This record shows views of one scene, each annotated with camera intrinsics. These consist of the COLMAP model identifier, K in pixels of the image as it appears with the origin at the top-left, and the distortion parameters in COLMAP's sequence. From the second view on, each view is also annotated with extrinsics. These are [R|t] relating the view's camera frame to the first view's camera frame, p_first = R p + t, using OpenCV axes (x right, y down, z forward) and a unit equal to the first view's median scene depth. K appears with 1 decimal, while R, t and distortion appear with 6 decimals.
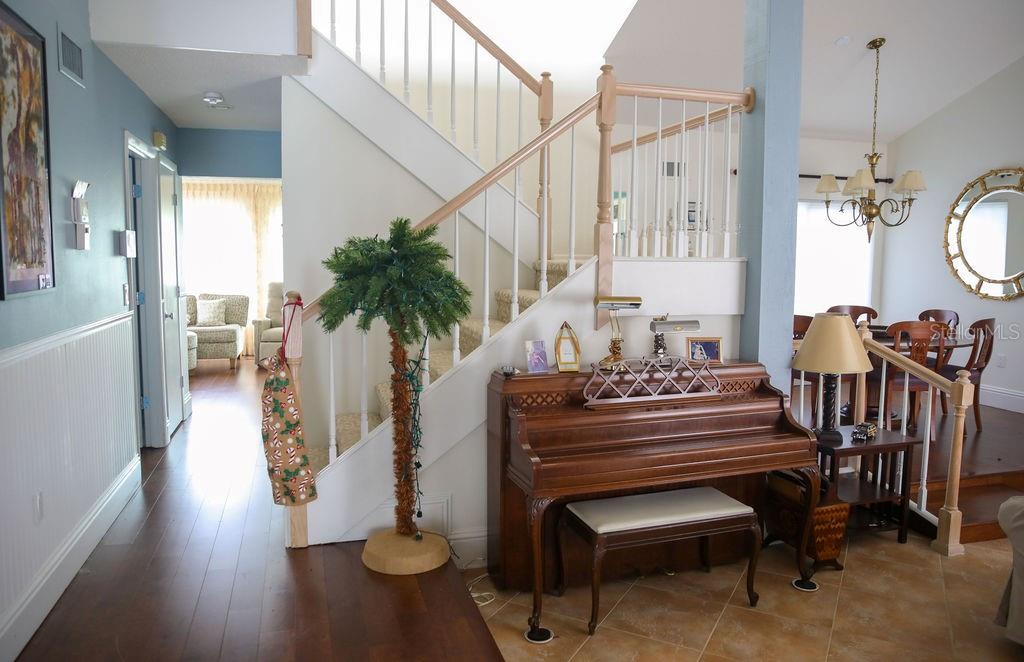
lens RADIAL K [[695.3, 0, 520.5], [0, 695.3, 325.9], [0, 0, 1]] dist [-0.019969, 0.010762]
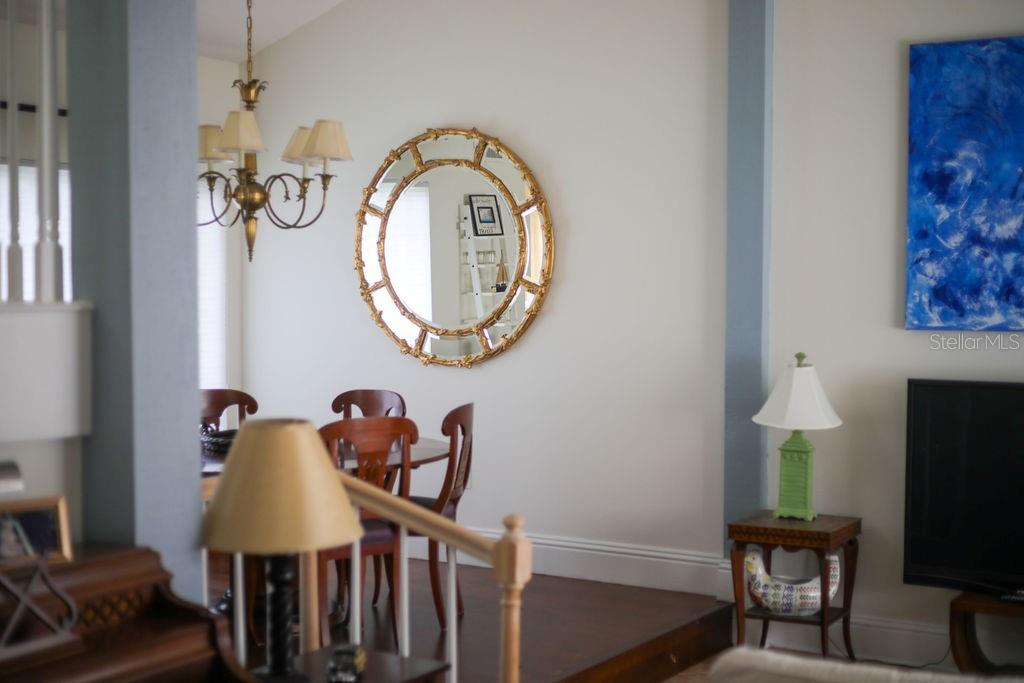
lens RADIAL K [[1486.0, 0, 503.4], [0, 1486.0, 372.8], [0, 0, 1]] dist [-0.053179, 0.000000]
pose [[0.754956, -0.040833, 0.654503, -0.050014], [0.064664, 0.997831, -0.012336, -0.016973], [-0.652580, 0.051636, 0.755958, 0.096722]]
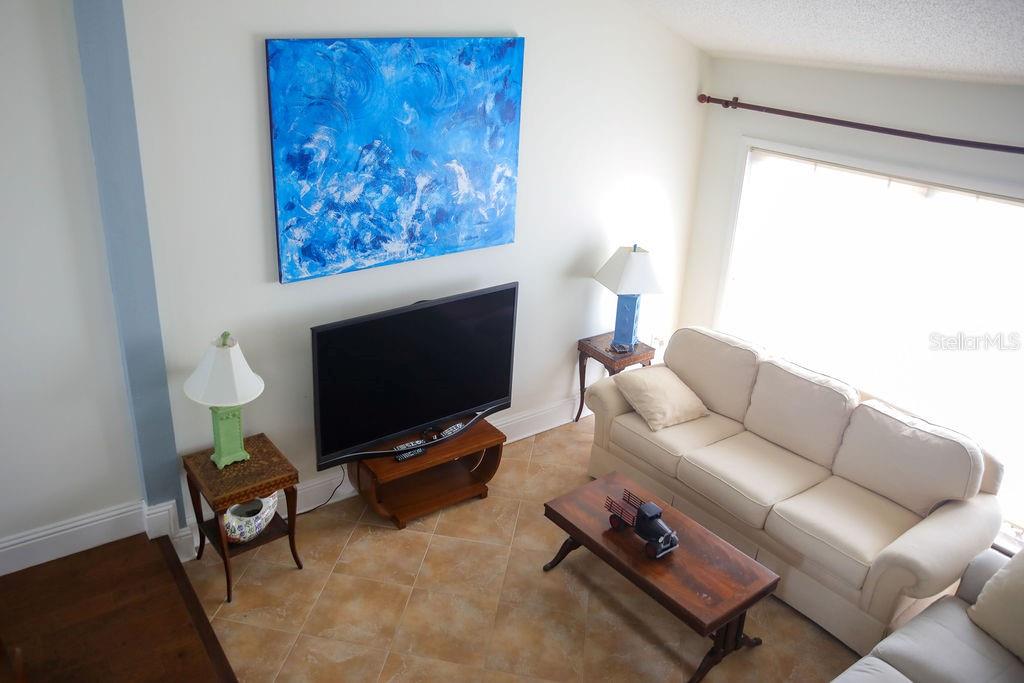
lens RADIAL K [[804.9, 0, 512.4], [0, 804.9, 333.9], [0, 0, 1]] dist [-0.057380, 0.023033]
pose [[-0.299527, -0.372568, 0.878338, 0.179138], [0.061905, 0.911076, 0.407565, -0.277080], [-0.952078, 0.176450, -0.249827, 0.707150]]
